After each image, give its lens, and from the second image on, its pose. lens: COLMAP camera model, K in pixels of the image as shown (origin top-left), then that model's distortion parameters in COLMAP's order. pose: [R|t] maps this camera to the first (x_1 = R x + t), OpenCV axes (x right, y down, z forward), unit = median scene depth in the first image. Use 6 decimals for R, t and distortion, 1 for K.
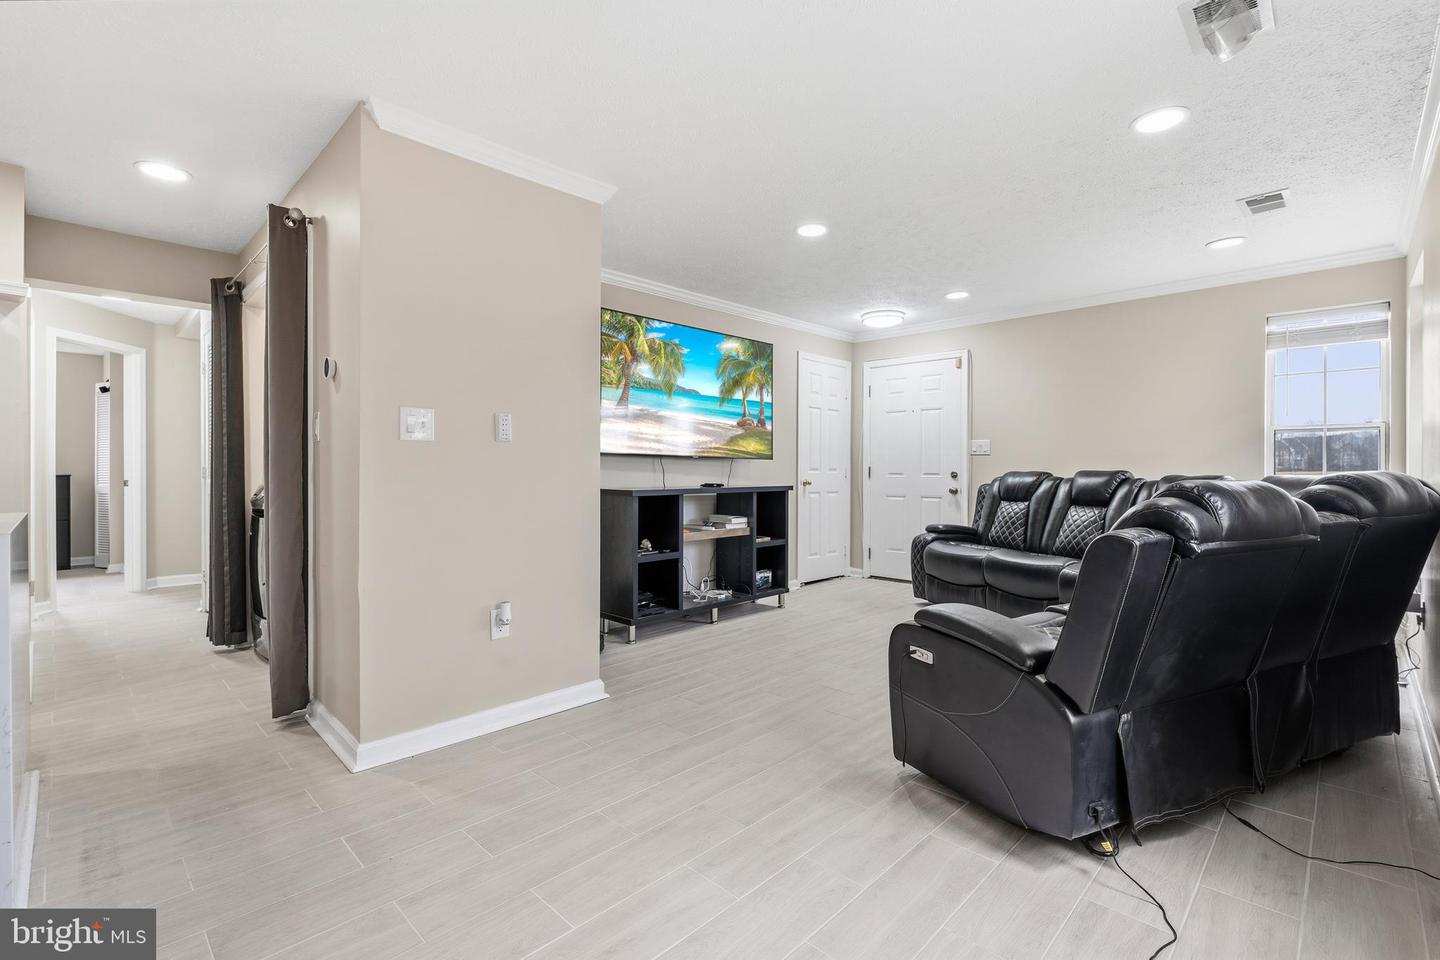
lens RADIAL K [[646.0, 0, 731.2], [0, 646.0, 468.7], [0, 0, 1]] dist [-0.001788, 0.000030]
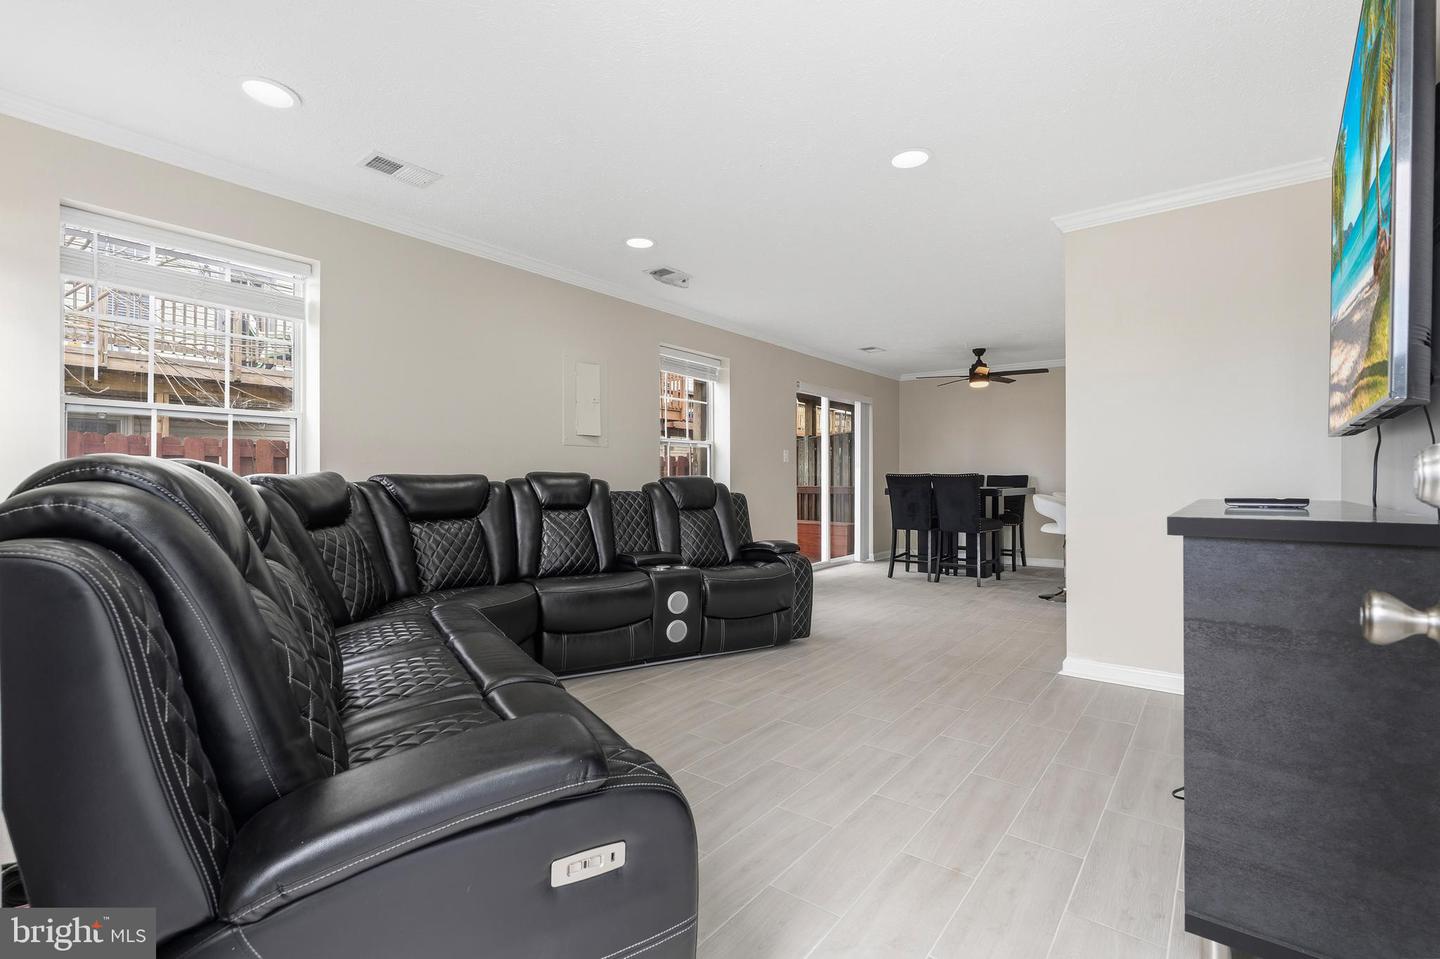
lens RADIAL K [[648.3, 0, 724.0], [0, 648.3, 489.1], [0, 0, 1]] dist [-0.000459, -0.000076]
pose [[-0.995228, 0.007562, -0.097283, 0.374036], [0.006660, 0.999932, 0.009594, 0.014638], [0.097349, 0.008901, -0.995211, 1.558646]]
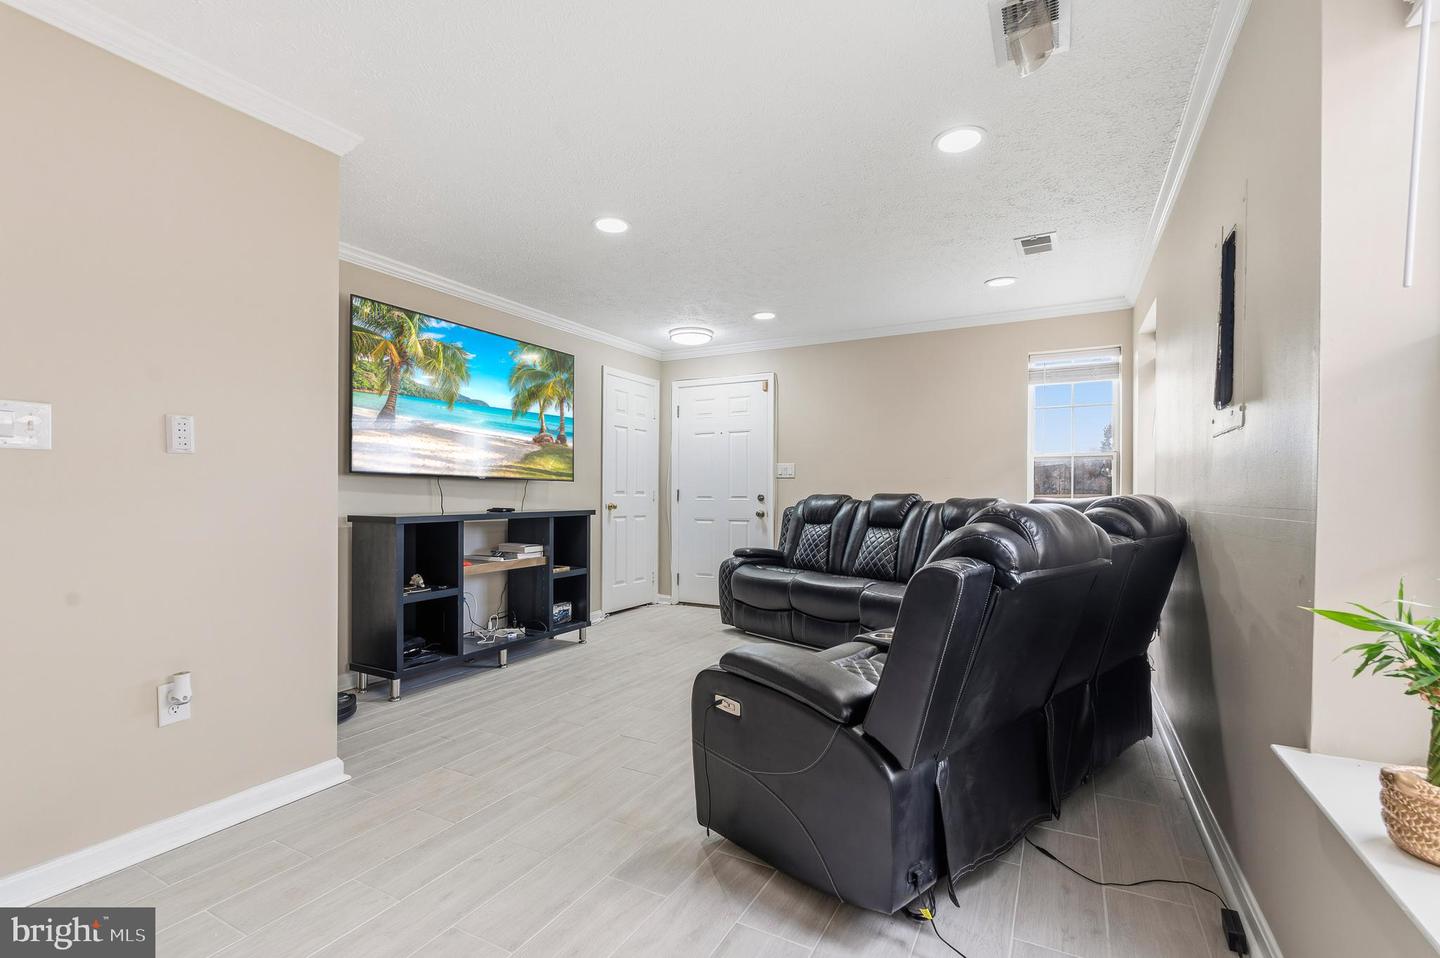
lens RADIAL K [[641.8, 0, 720.0], [0, 641.8, 479.0], [0, 0, 1]] dist [-0.001441, -0.000183]
pose [[0.963603, 0.006494, 0.267260, 0.027026], [-0.001258, 0.999804, -0.019760, 0.000252], [-0.267336, 0.018704, 0.963422, 0.086148]]
